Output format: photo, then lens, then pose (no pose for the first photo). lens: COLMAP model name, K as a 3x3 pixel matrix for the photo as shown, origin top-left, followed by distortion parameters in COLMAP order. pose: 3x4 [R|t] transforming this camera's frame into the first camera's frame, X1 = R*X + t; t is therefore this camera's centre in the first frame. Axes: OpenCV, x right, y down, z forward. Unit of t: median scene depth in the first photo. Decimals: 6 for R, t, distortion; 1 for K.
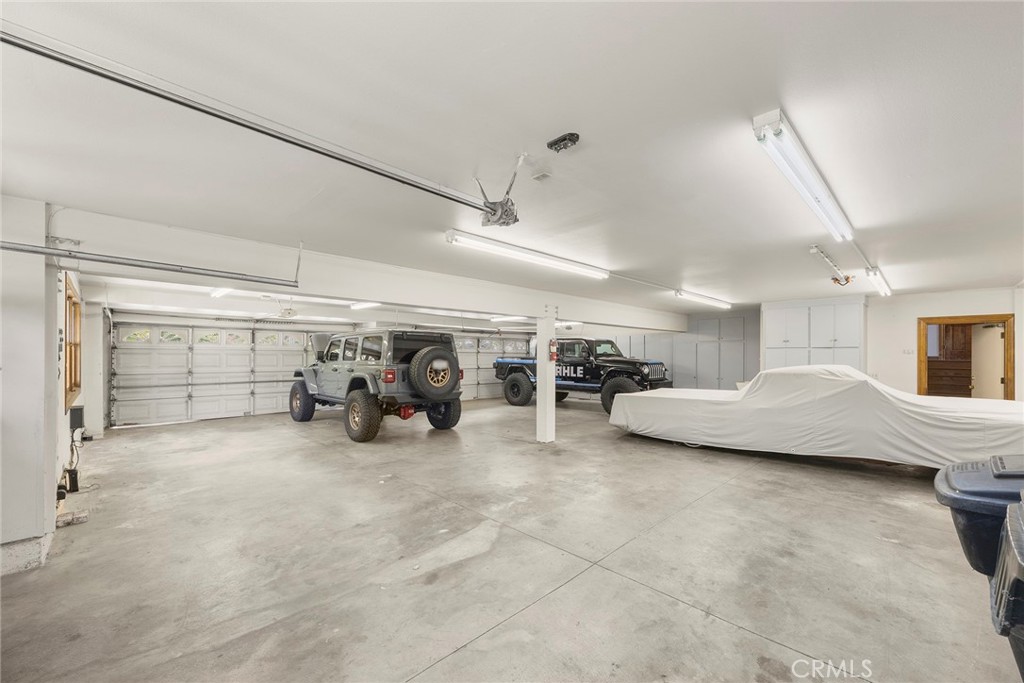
lens RADIAL K [[402.9, 0, 512.0], [0, 402.9, 341.5], [0, 0, 1]] dist [0.000611, 0.000037]
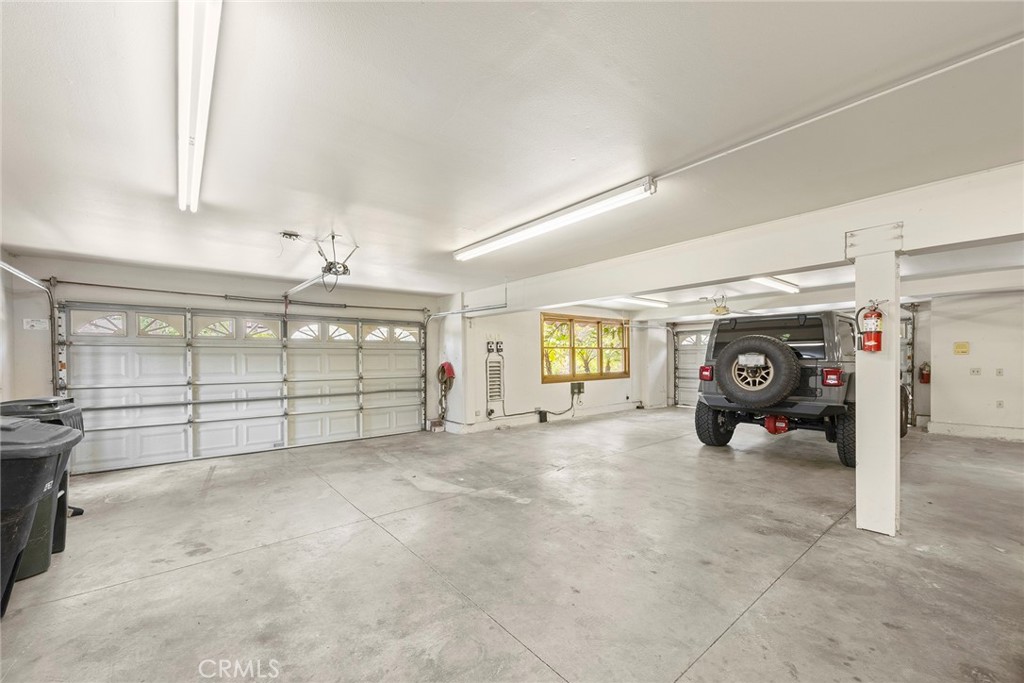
lens RADIAL K [[402.9, 0, 512.0], [0, 402.9, 341.5], [0, 0, 1]] dist [0.000611, 0.000037]
pose [[-0.079973, -0.047751, -0.995653, 0.784651], [0.038992, 0.997938, -0.050993, 0.060737], [0.996034, -0.042901, -0.077946, 0.869692]]
